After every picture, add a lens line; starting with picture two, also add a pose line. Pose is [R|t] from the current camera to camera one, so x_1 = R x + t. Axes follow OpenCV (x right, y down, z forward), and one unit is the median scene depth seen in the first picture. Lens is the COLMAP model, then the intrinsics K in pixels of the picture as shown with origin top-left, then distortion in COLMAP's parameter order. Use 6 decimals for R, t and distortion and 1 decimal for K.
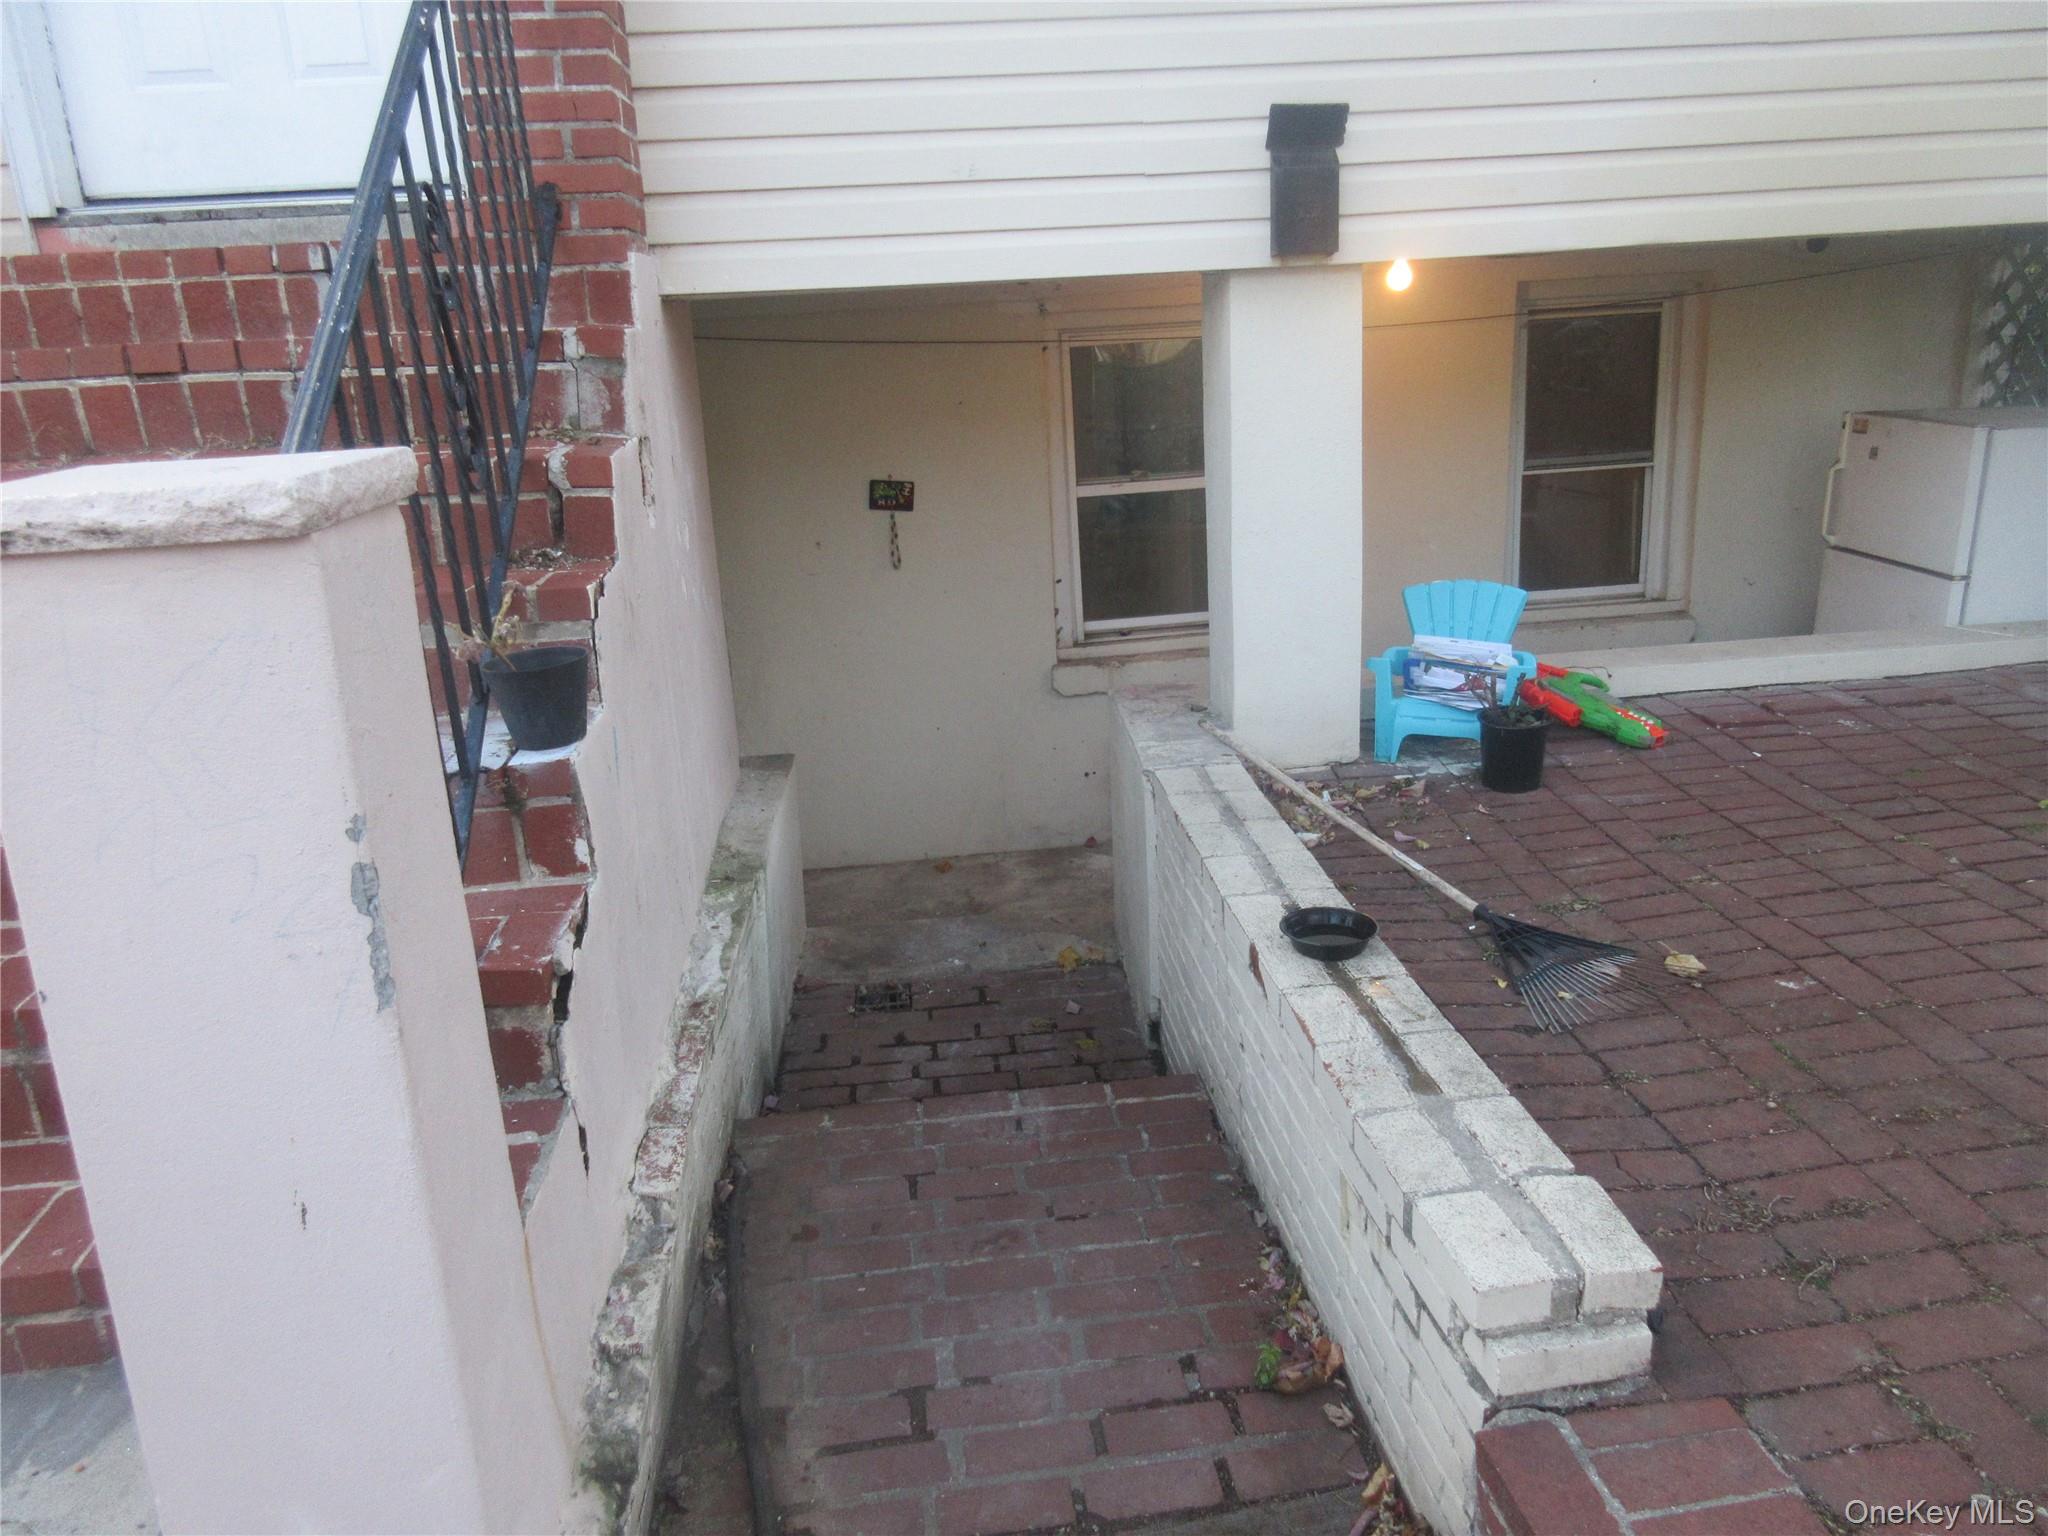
lens RADIAL K [[1511.1, 0, 1030.8], [0, 1511.1, 760.3], [0, 0, 1]] dist [0.003257, -0.001001]
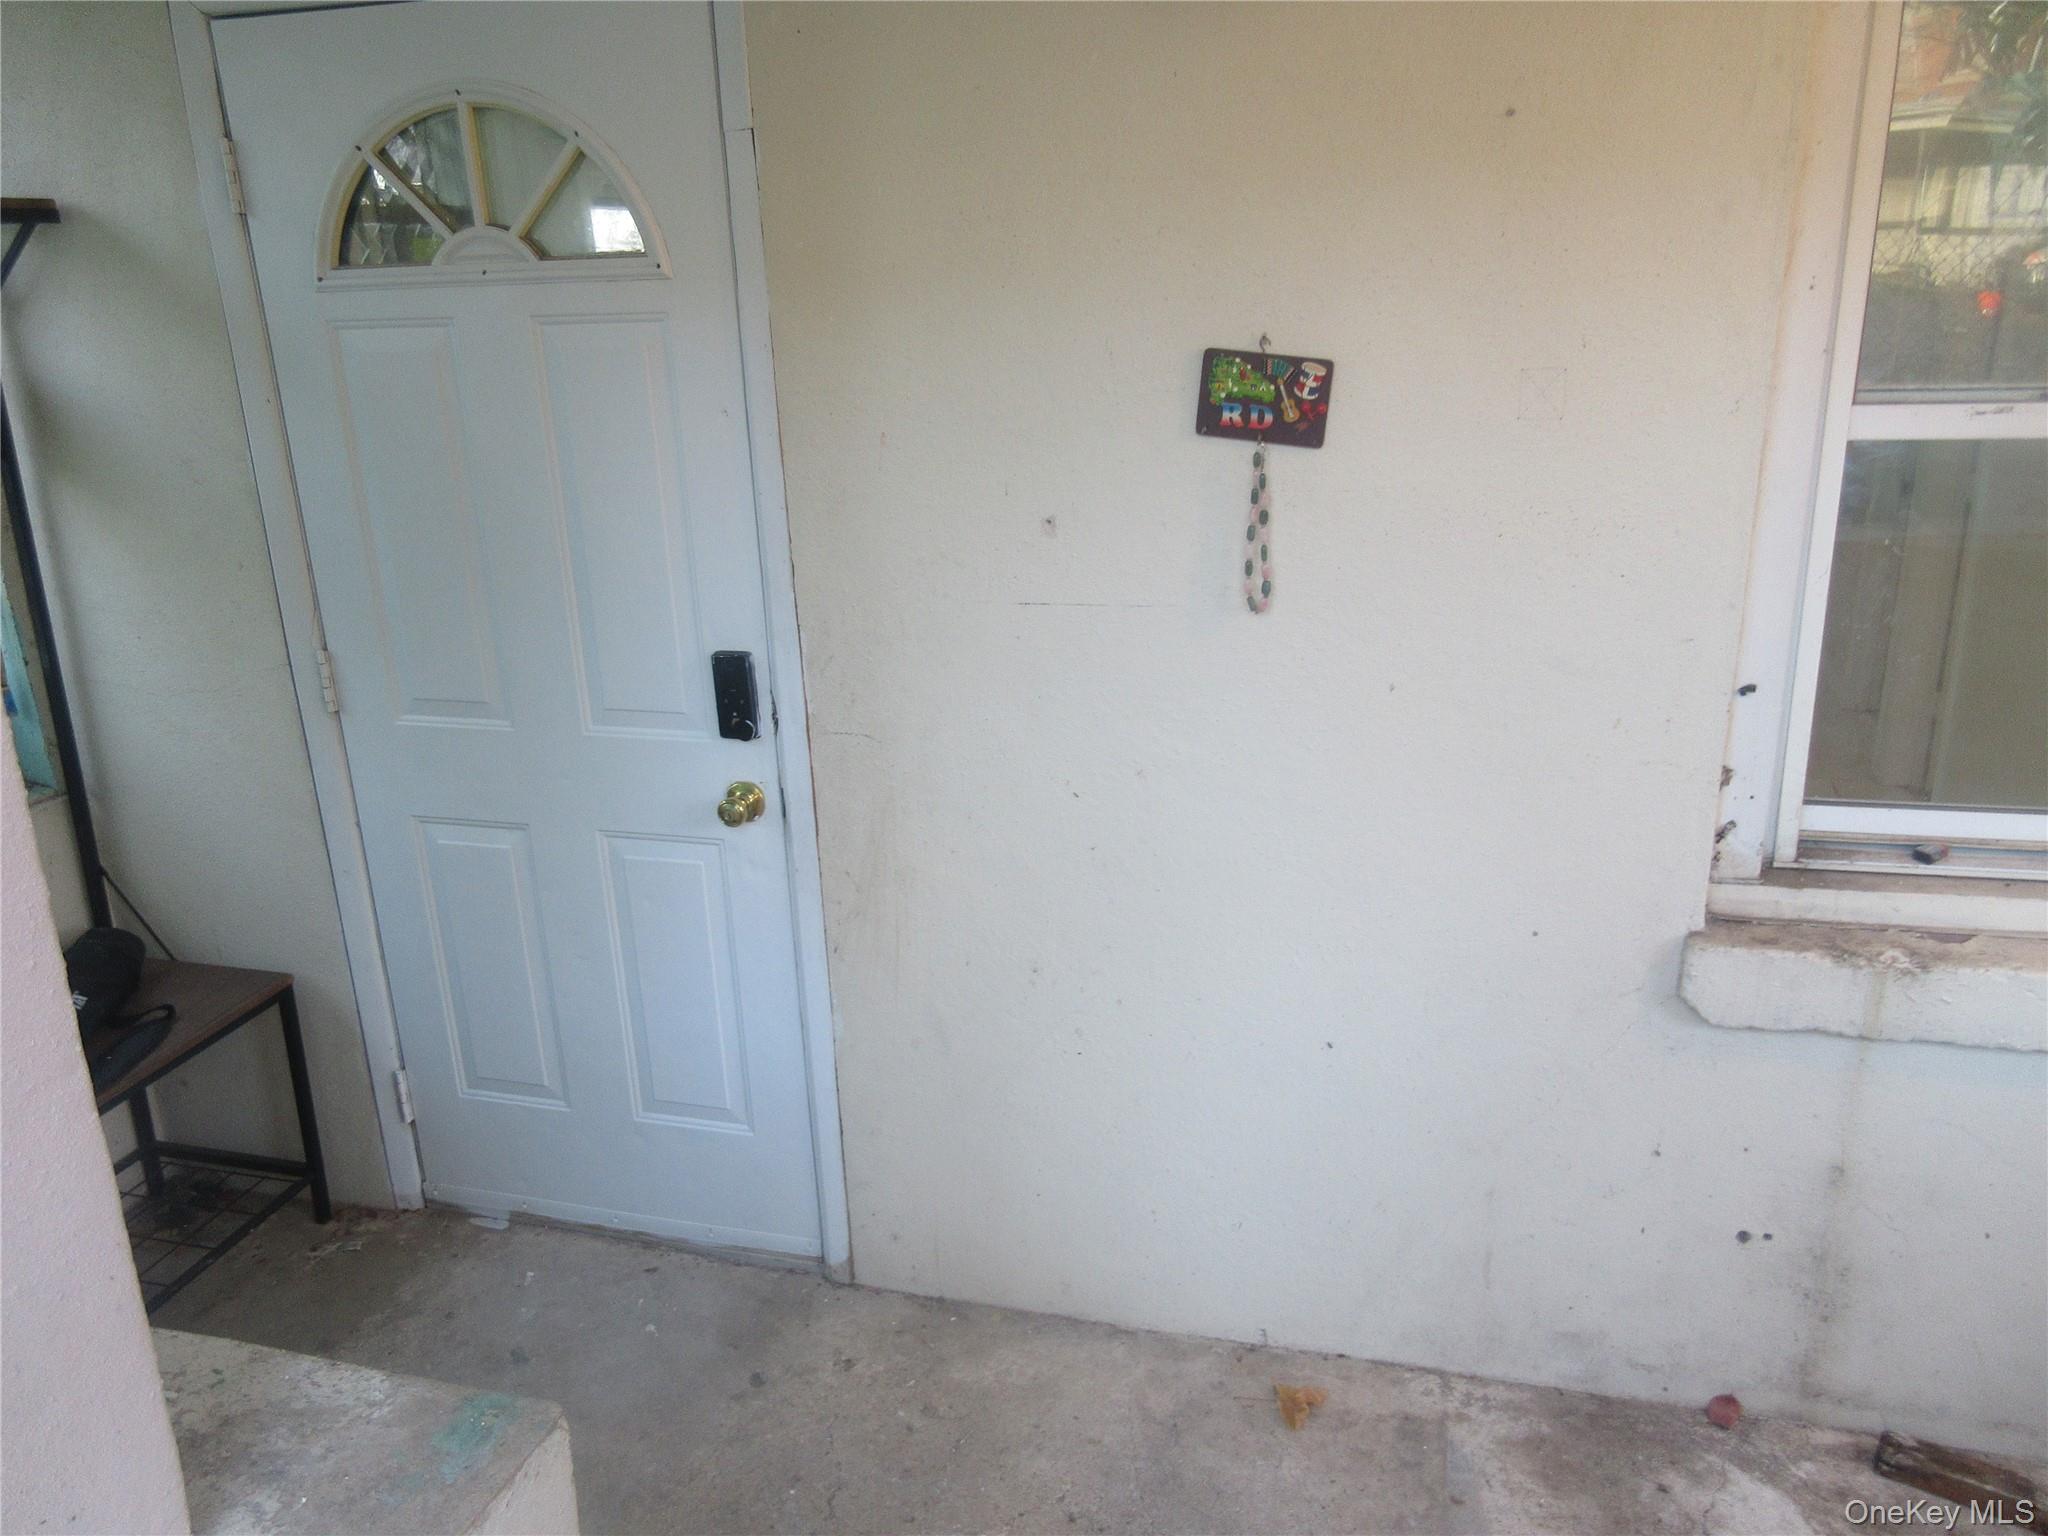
lens RADIAL K [[1511.1, 0, 1035.5], [0, 1511.1, 770.4], [0, 0, 1]] dist [0.003257, -0.001001]
pose [[0.933952, 0.137221, -0.330007, -0.016418], [-0.119146, 0.990078, 0.074492, -0.110779], [0.336955, -0.030252, 0.941035, 0.656245]]
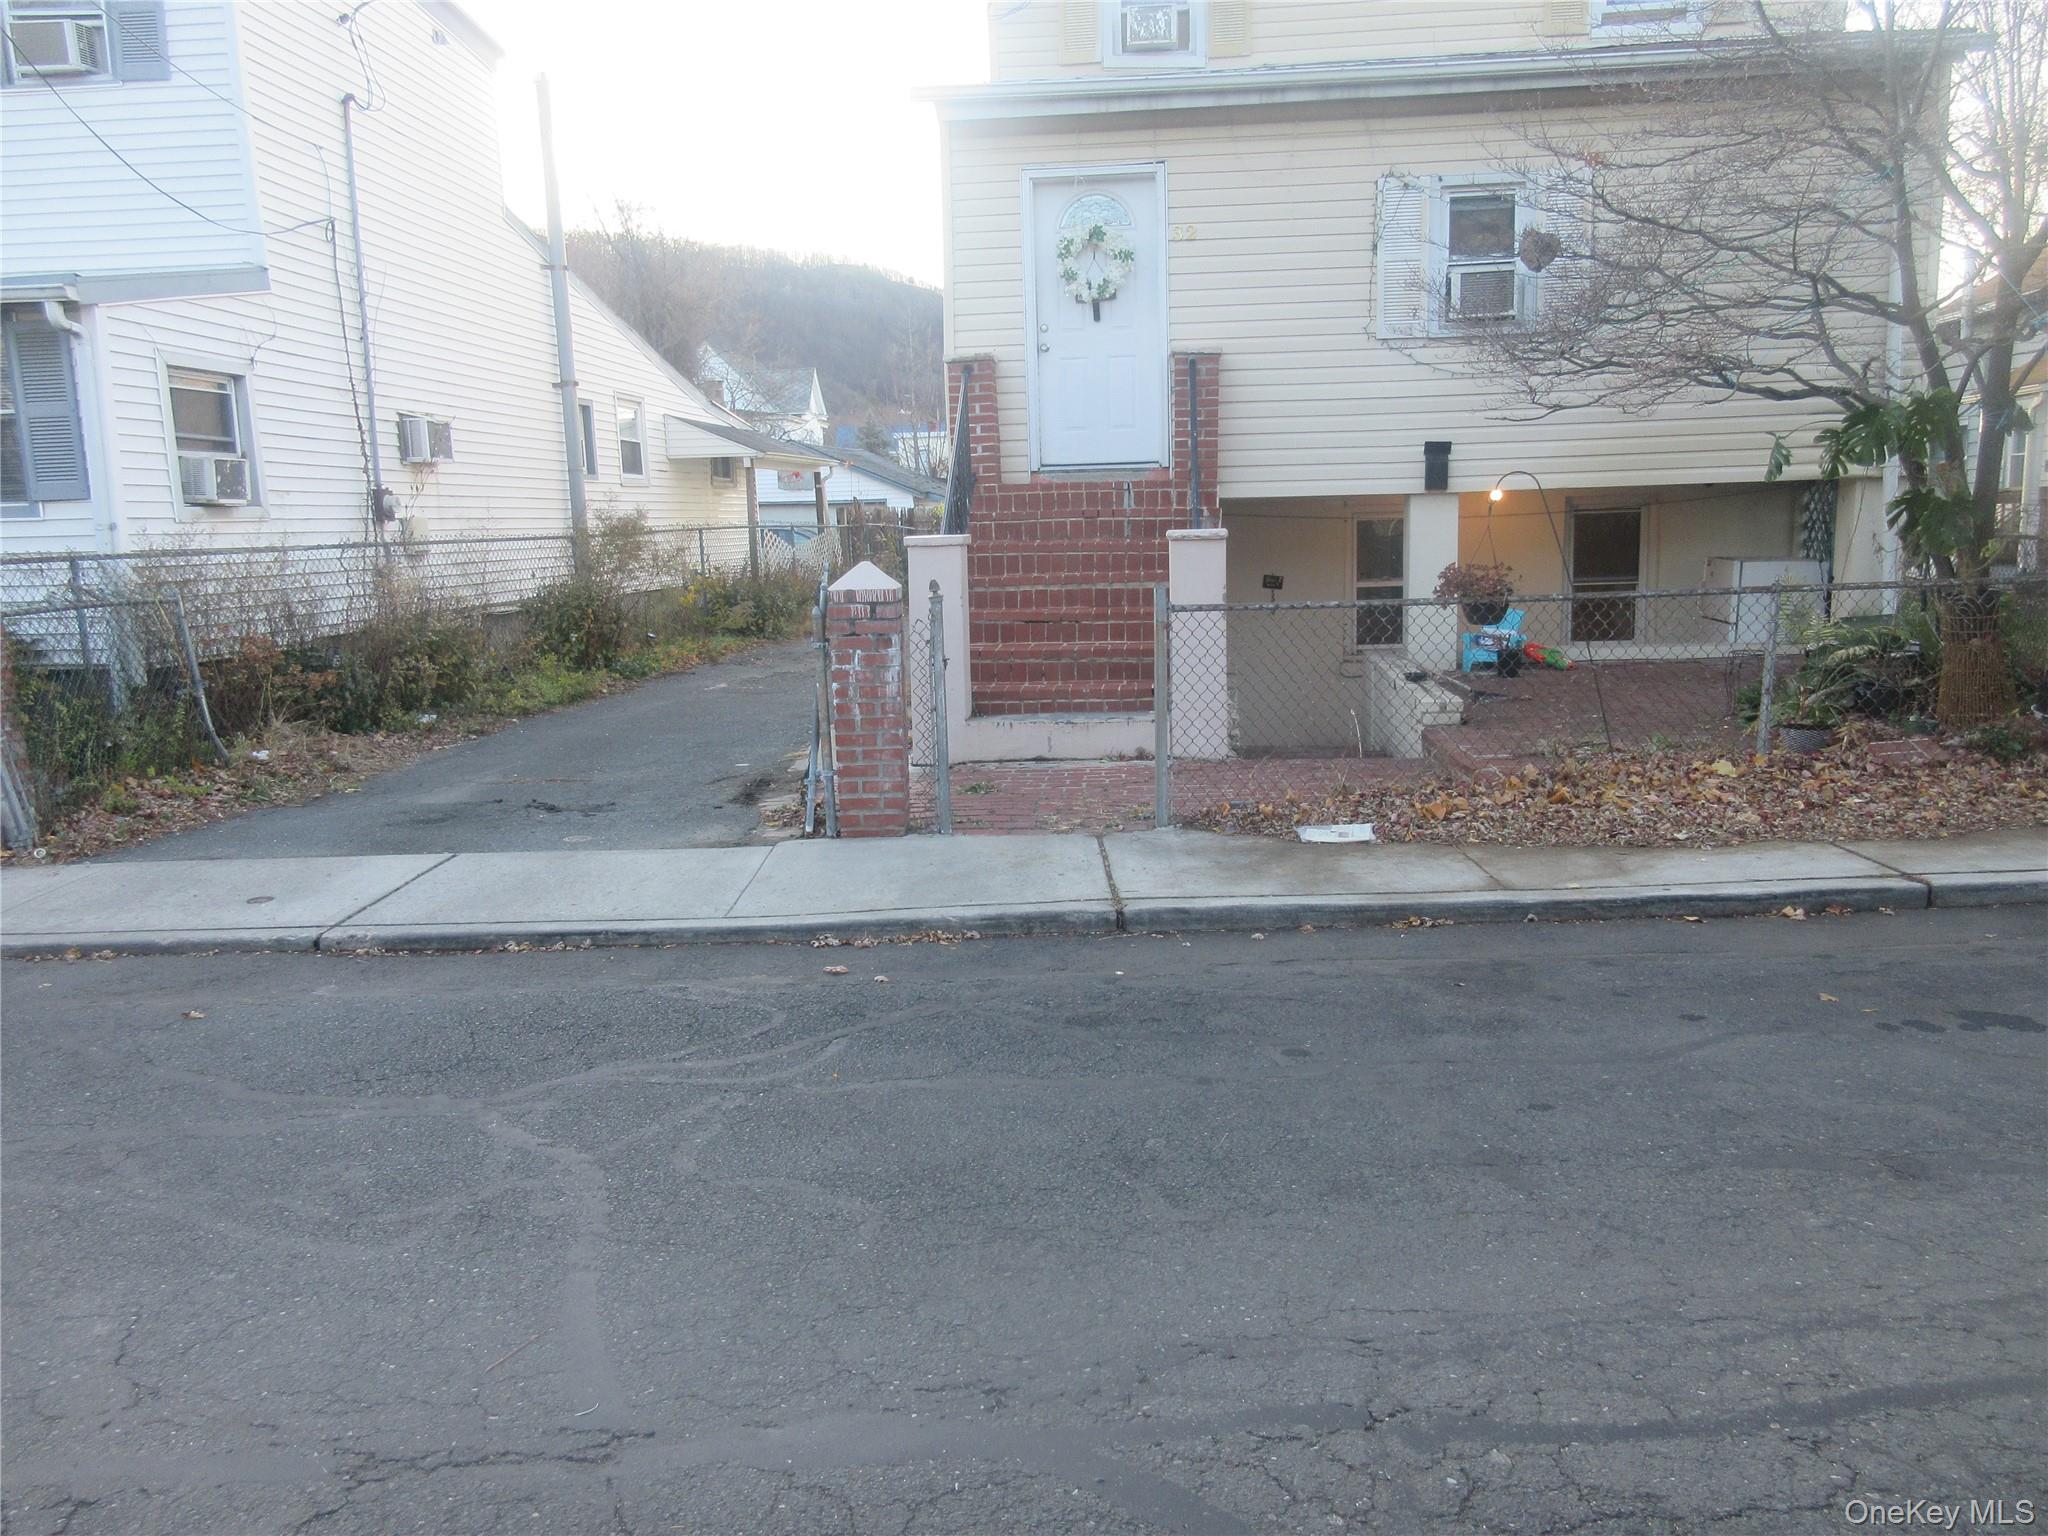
lens RADIAL K [[1511.1, 0, 1022.7], [0, 1511.1, 776.4], [0, 0, 1]] dist [0.003257, -0.001001]
pose [[0.979709, 0.058509, -0.191697, -0.007964], [-0.078457, 0.992071, -0.098177, 0.367806], [0.184433, 0.111225, 0.976531, -1.260559]]
